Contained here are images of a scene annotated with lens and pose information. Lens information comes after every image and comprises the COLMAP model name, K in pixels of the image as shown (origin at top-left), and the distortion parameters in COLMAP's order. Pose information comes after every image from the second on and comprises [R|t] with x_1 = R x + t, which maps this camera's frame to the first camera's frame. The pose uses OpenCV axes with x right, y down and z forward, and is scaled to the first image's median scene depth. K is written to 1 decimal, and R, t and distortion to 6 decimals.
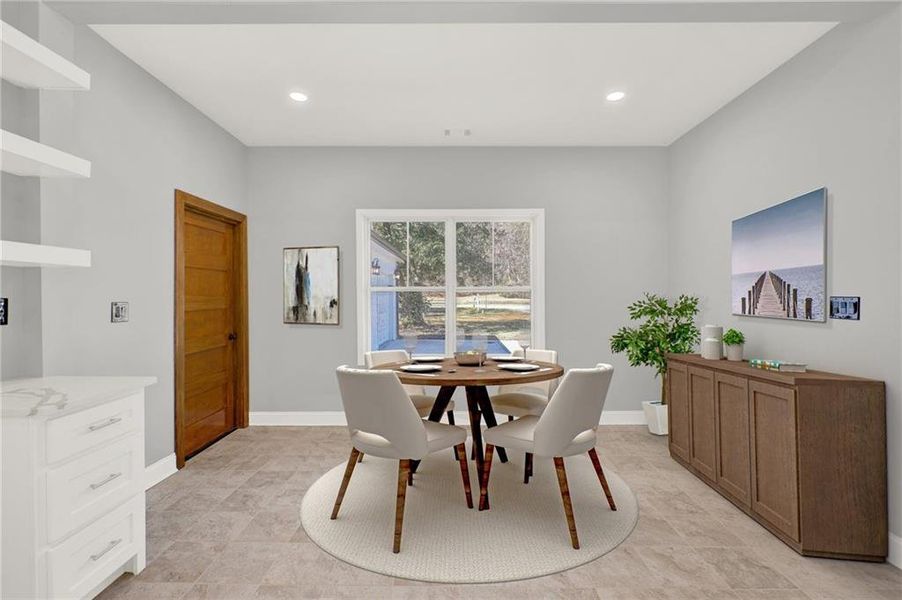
lens RADIAL K [[392.3, 0, 446.0], [0, 392.3, 297.5], [0, 0, 1]] dist [-0.031894, 0.003413]
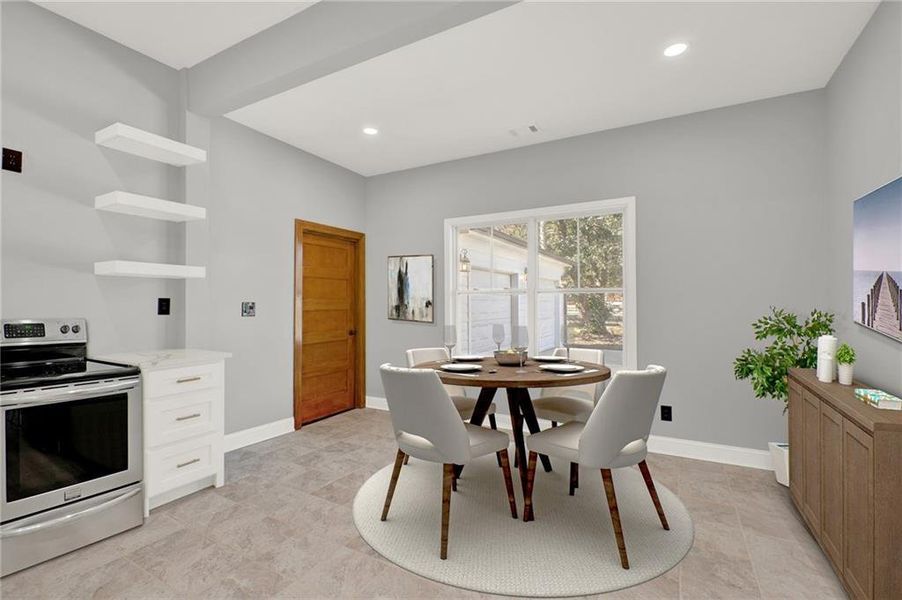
lens RADIAL K [[392.3, 0, 458.2], [0, 392.3, 301.3], [0, 0, 1]] dist [-0.031894, 0.003413]
pose [[0.896304, 0.020502, -0.442967, 0.308999], [-0.022730, 0.999742, 0.000280, -0.006666], [0.442858, 0.009818, 0.896538, 0.034392]]
